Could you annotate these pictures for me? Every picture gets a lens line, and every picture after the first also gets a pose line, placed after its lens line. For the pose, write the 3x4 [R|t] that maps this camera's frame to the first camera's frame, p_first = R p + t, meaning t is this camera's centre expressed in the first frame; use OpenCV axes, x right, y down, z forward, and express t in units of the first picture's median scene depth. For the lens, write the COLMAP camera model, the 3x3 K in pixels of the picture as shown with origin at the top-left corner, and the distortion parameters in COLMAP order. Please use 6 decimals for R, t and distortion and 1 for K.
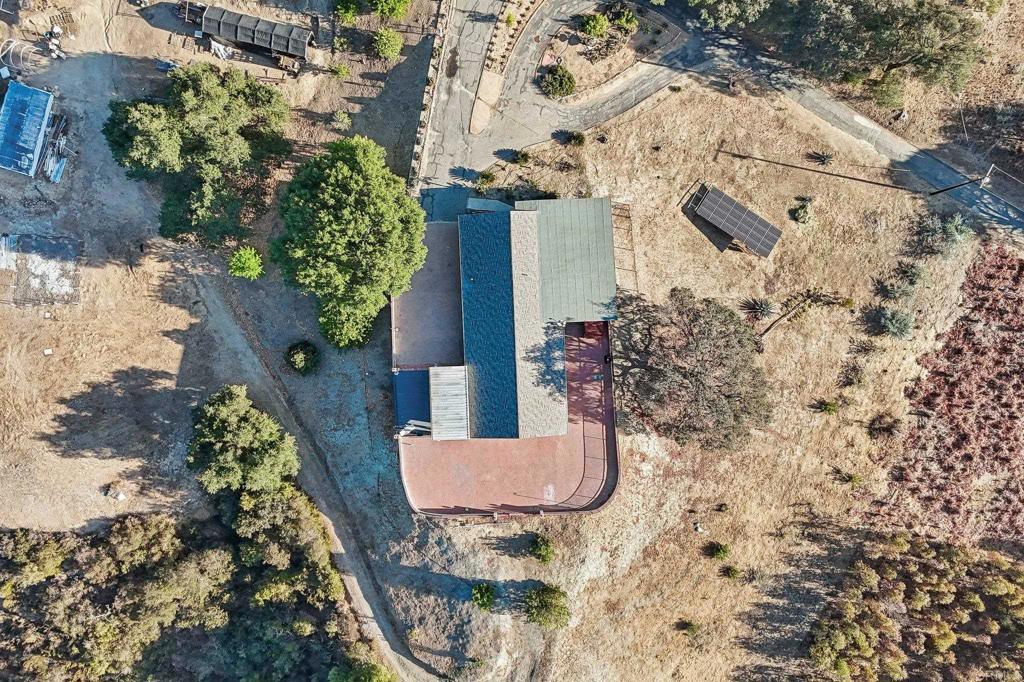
lens RADIAL K [[894.1, 0, 534.8], [0, 894.1, 322.0], [0, 0, 1]] dist [0.110127, -0.168164]
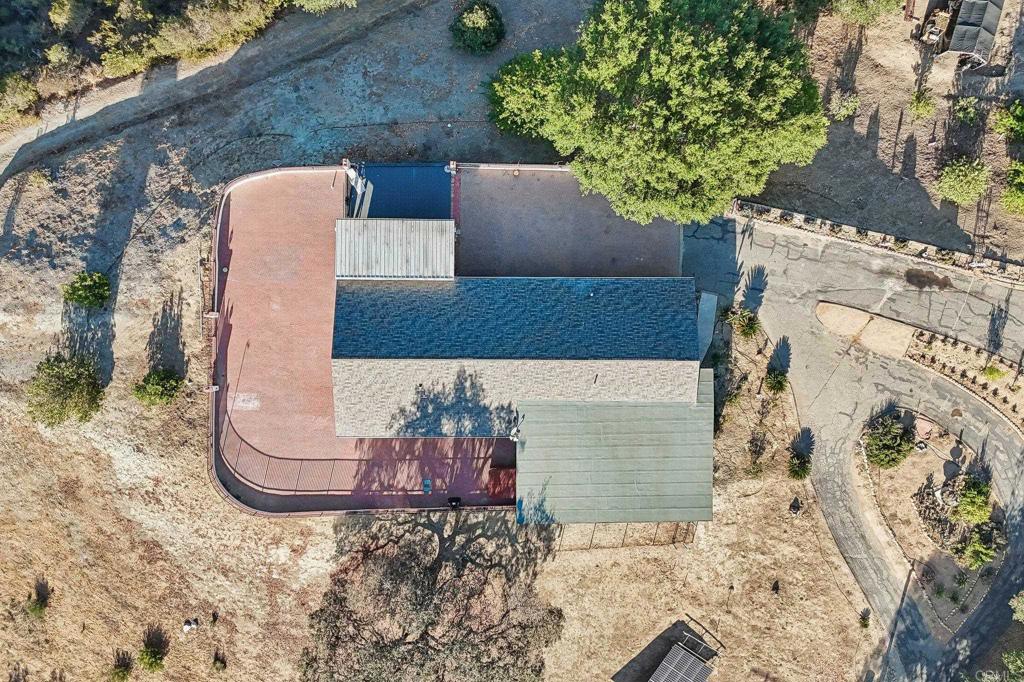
lens RADIAL K [[894.1, 0, 537.4], [0, 894.1, 355.7], [0, 0, 1]] dist [0.110127, -0.168164]
pose [[-0.043504, 0.999012, -0.009060, -0.019336], [-0.998501, -0.043780, -0.032855, 0.008962], [-0.033219, 0.007617, 0.999419, 0.359980]]
